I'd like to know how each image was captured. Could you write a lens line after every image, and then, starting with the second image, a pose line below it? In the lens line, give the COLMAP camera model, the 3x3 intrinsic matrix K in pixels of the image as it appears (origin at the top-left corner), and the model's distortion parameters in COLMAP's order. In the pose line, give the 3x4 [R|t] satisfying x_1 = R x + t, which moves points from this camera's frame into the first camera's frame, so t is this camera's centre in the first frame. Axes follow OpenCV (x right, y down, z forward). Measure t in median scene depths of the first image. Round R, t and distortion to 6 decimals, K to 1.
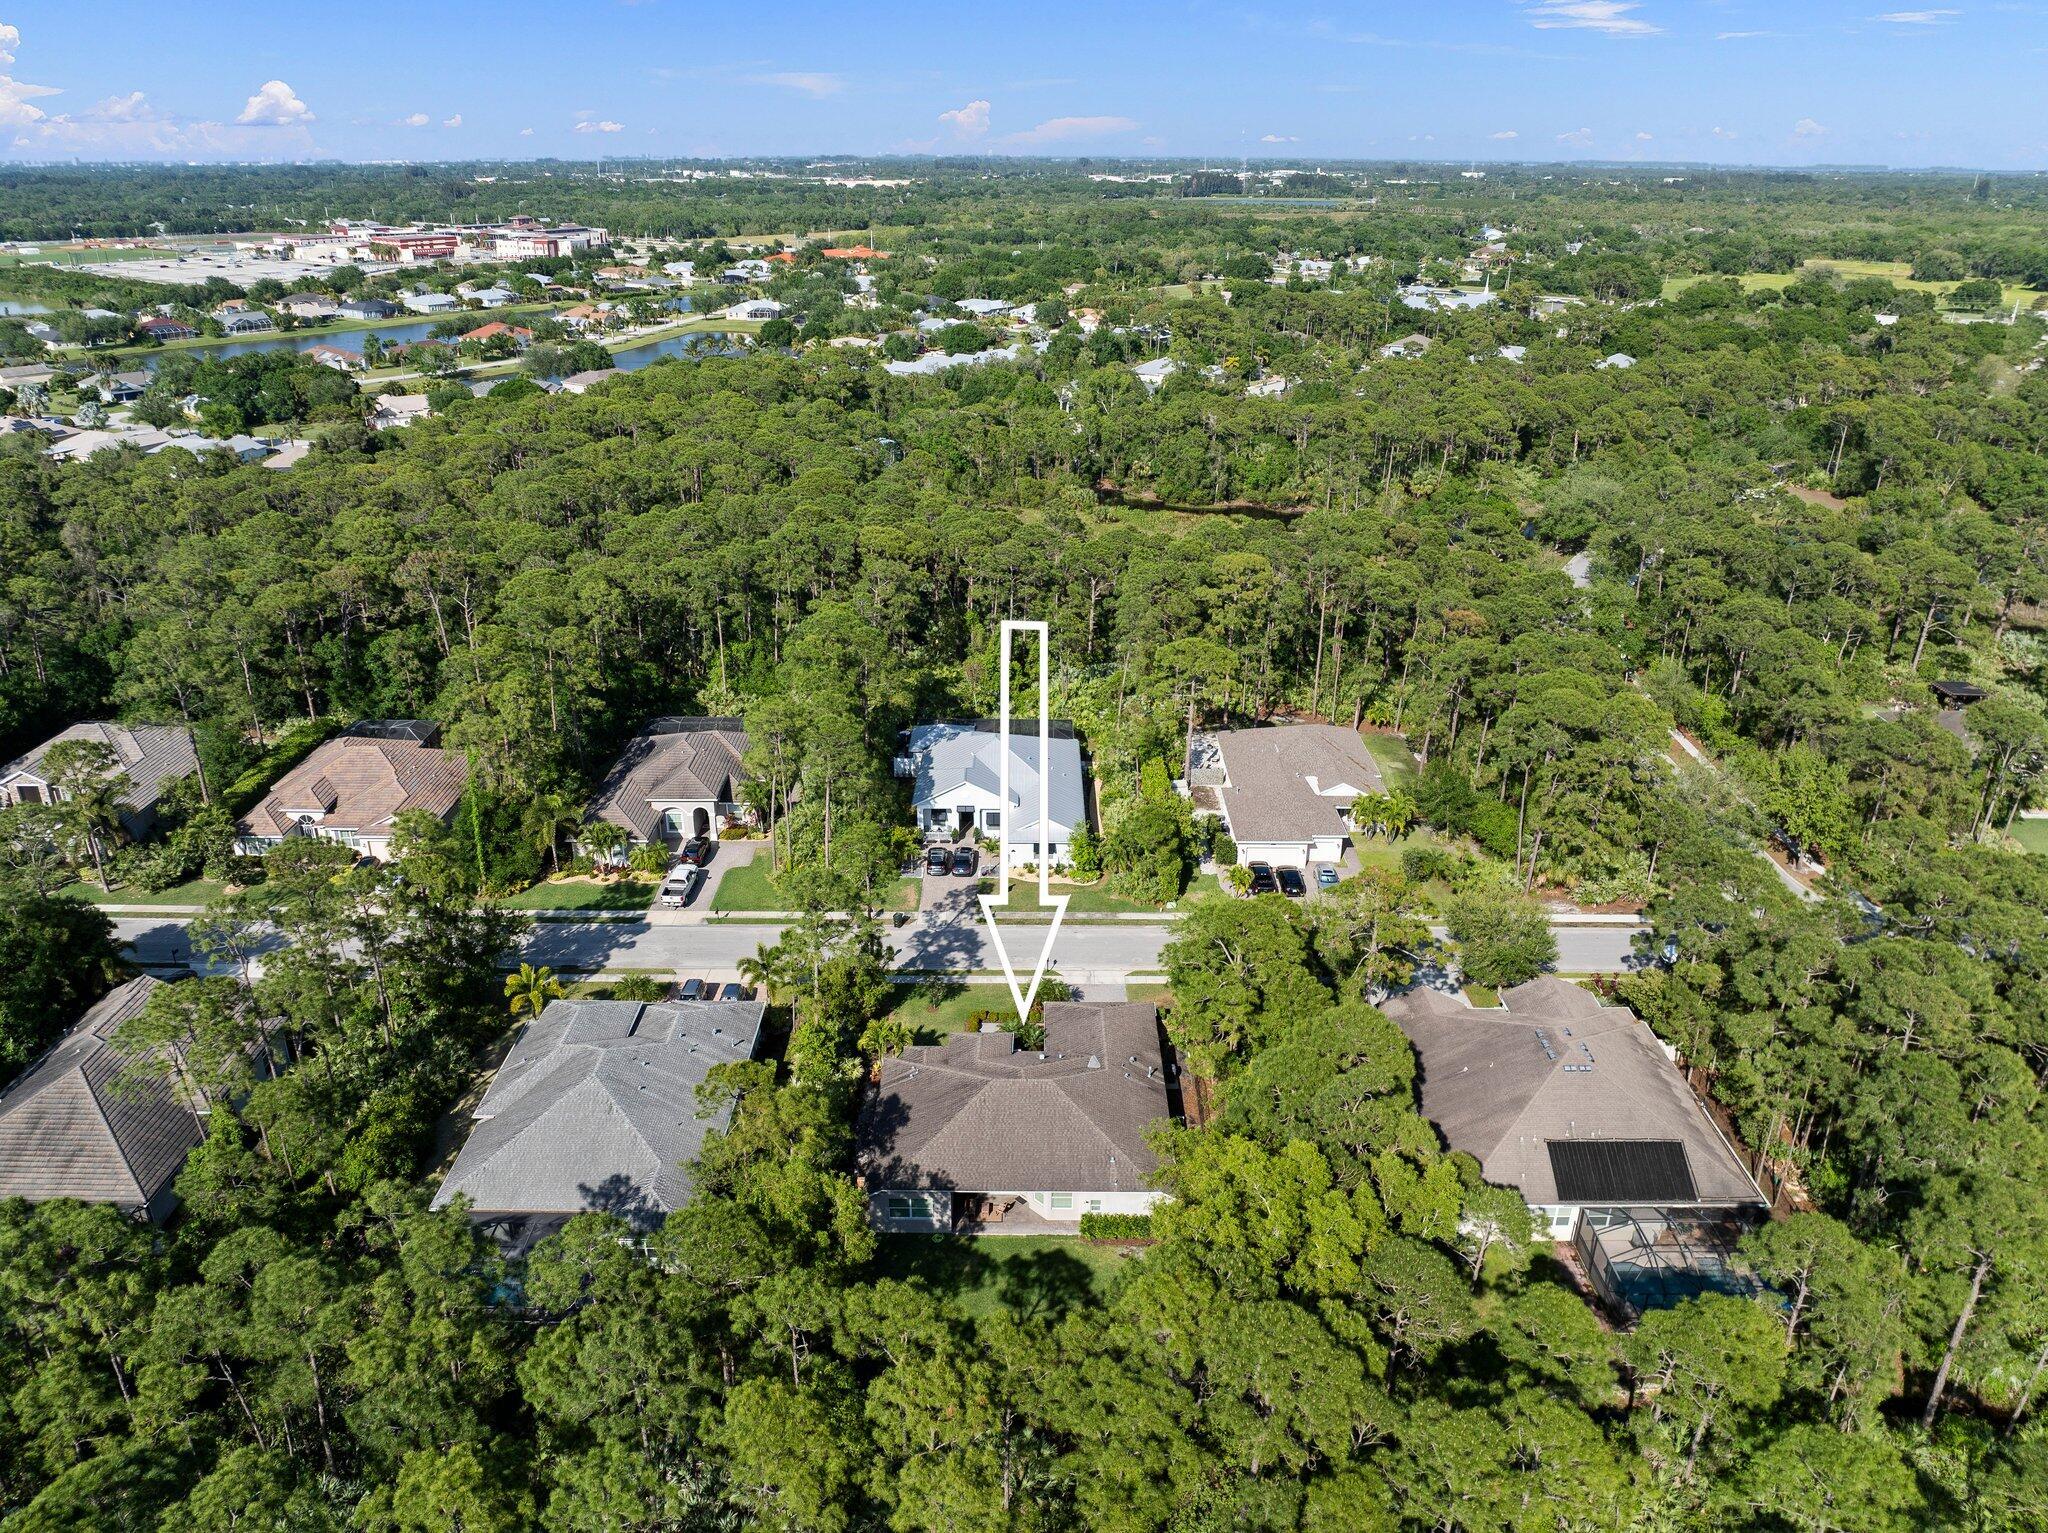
lens RADIAL K [[1453.3, 0, 1024.3], [0, 1453.3, 764.4], [0, 0, 1]] dist [-0.021440, 0.006584]
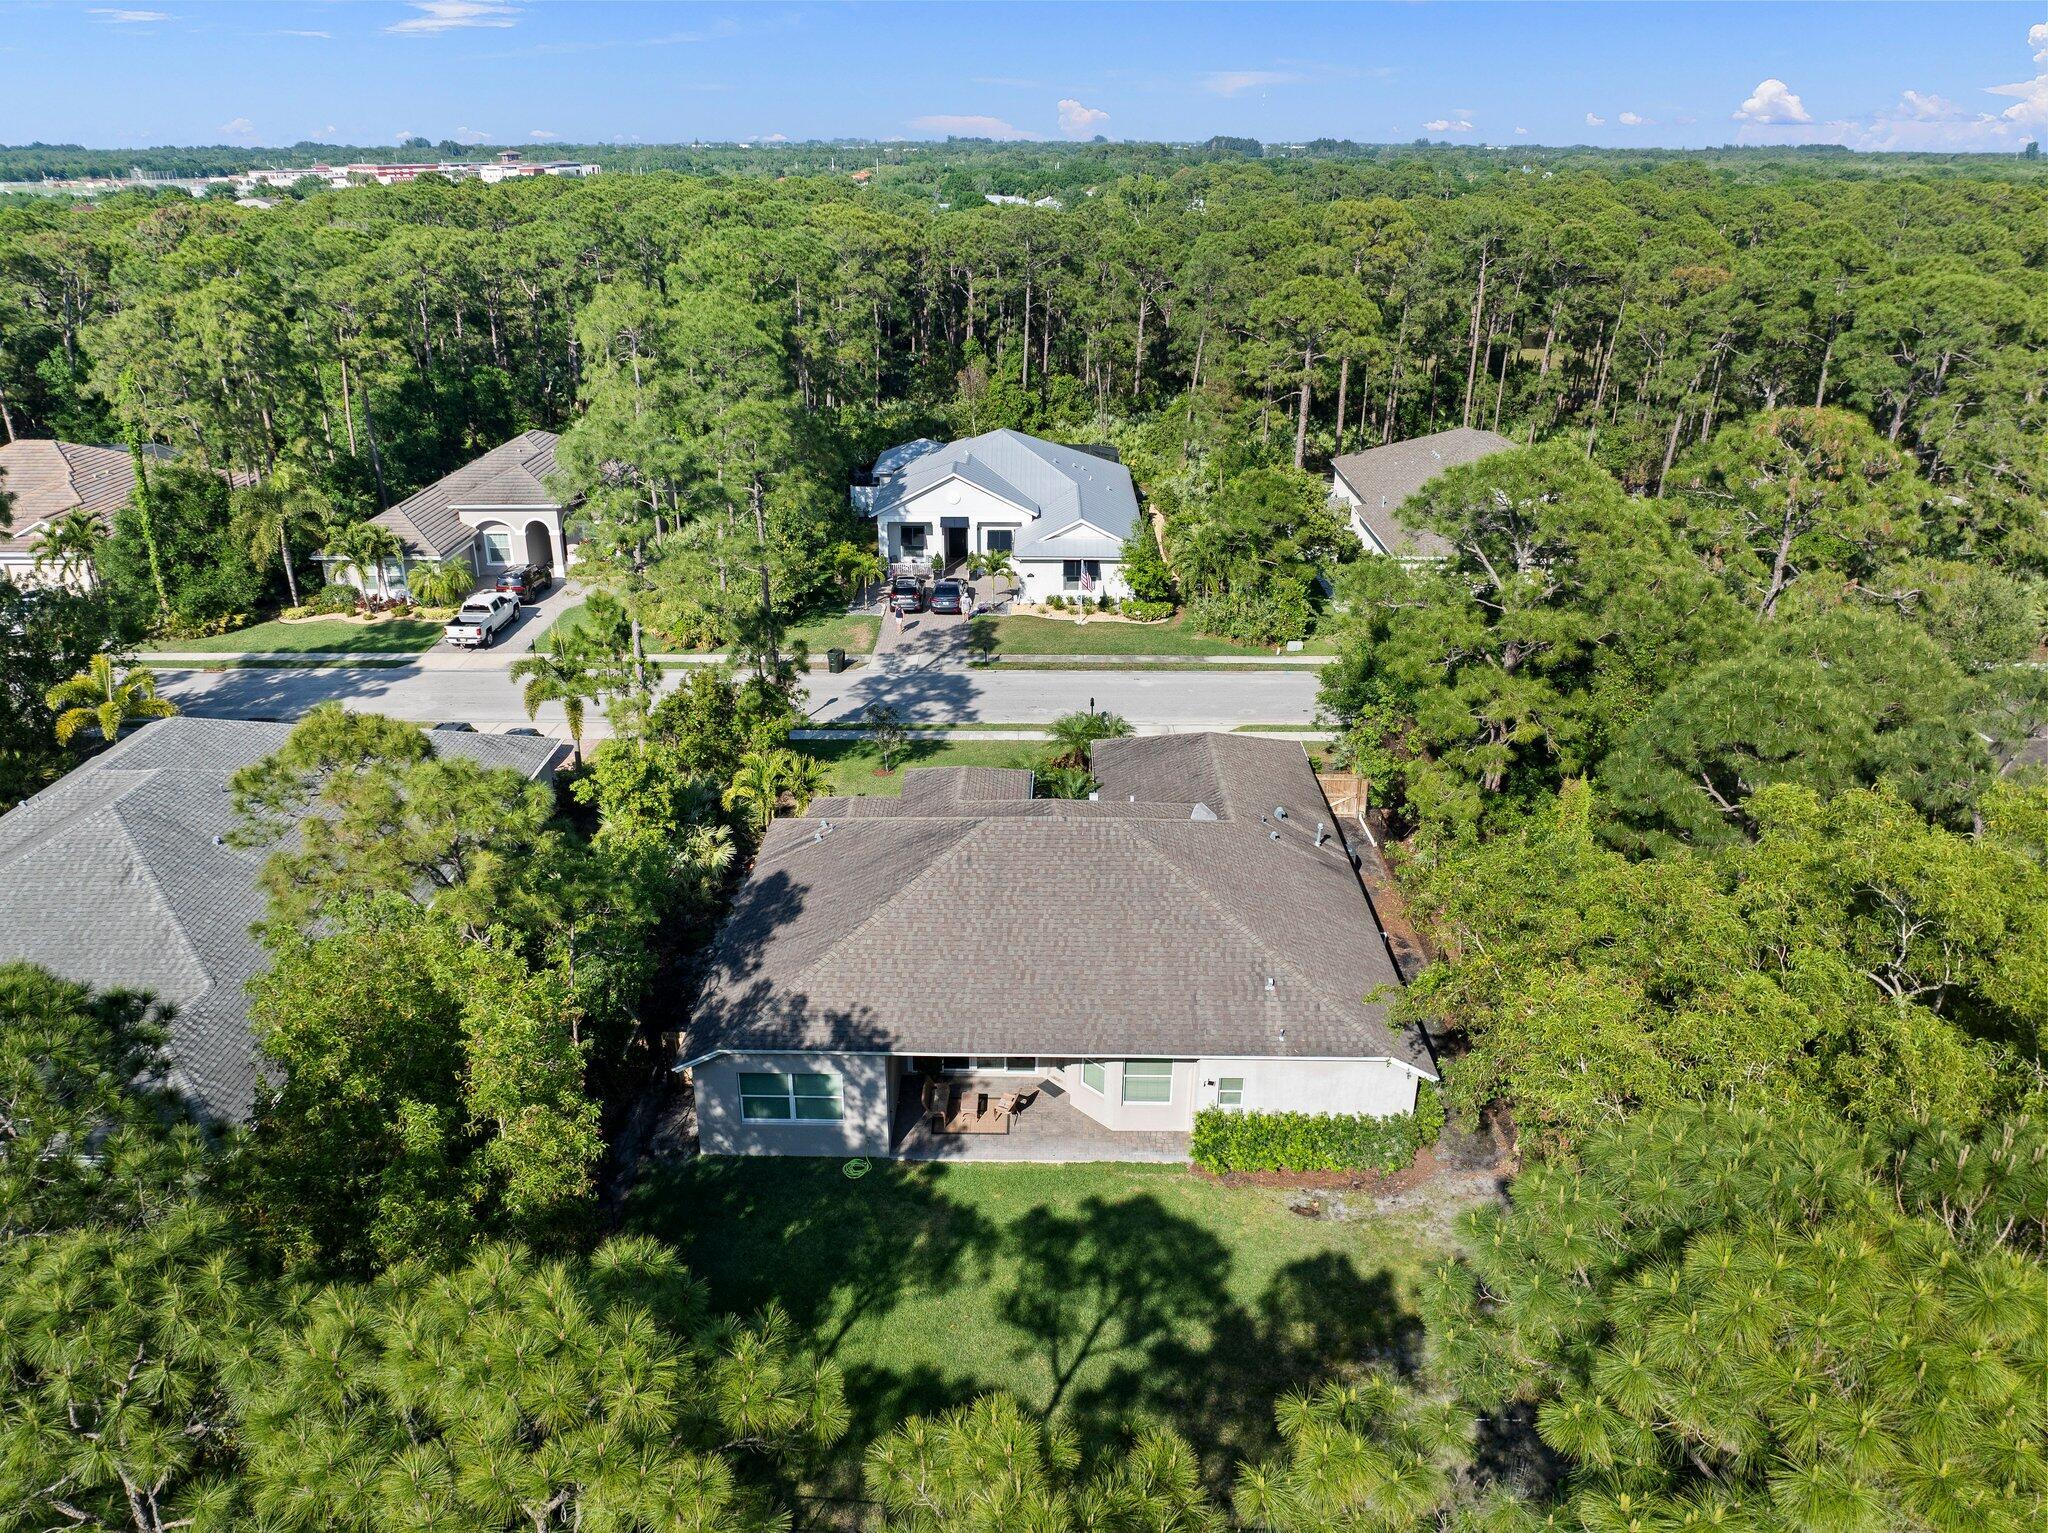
lens RADIAL K [[1429.2, 0, 1021.4], [0, 1429.2, 769.3], [0, 0, 1]] dist [-0.038721, 0.002745]
pose [[0.999933, 0.001342, -0.011531, -0.004773], [-0.001331, 0.999999, 0.000933, 0.154213], [0.011532, -0.000917, 0.999933, 0.430673]]
